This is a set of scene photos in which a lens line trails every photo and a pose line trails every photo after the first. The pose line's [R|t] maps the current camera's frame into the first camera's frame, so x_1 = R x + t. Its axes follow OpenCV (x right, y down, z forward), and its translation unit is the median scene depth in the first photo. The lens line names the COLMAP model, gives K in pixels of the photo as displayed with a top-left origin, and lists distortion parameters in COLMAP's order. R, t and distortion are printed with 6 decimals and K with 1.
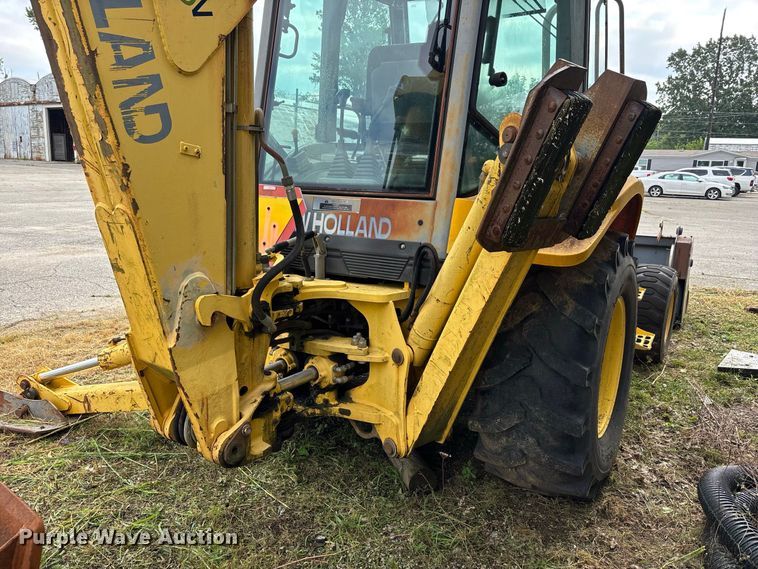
lens RADIAL K [[570.2, 0, 376.2], [0, 570.2, 282.3], [0, 0, 1]] dist [0.066126, -0.076635]
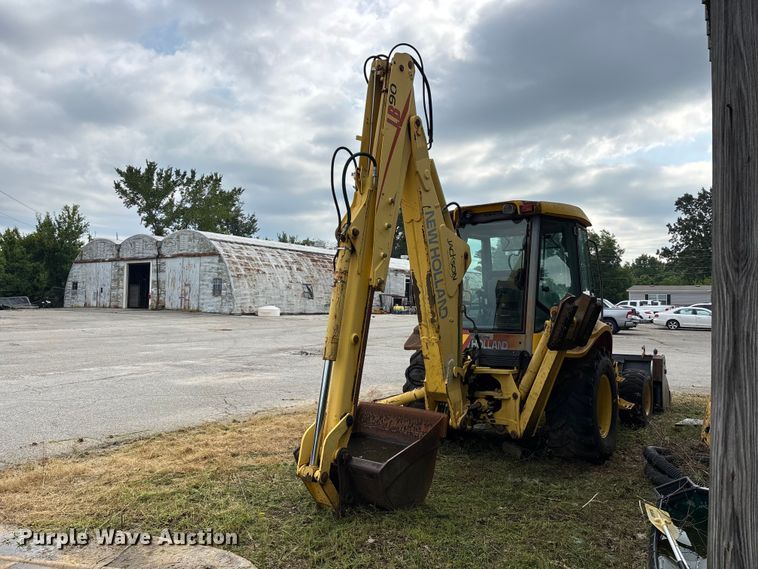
lens RADIAL K [[570.2, 0, 376.2], [0, 570.2, 282.3], [0, 0, 1]] dist [0.066126, -0.076635]
pose [[0.998816, -0.022322, -0.043229, -0.365803], [0.011520, 0.971778, -0.235615, 0.187377], [0.047269, 0.234838, 0.970885, -1.300736]]
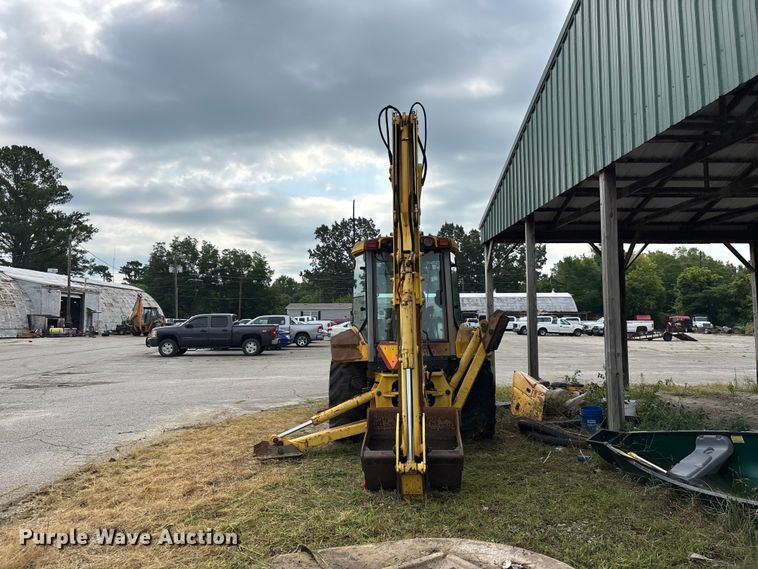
lens RADIAL K [[570.2, 0, 376.2], [0, 570.2, 282.3], [0, 0, 1]] dist [0.066126, -0.076635]
pose [[0.840812, -0.001873, 0.541324, -1.610290], [0.142208, 0.965635, -0.217545, 0.140546], [-0.522314, 0.259895, 0.812184, -1.225618]]
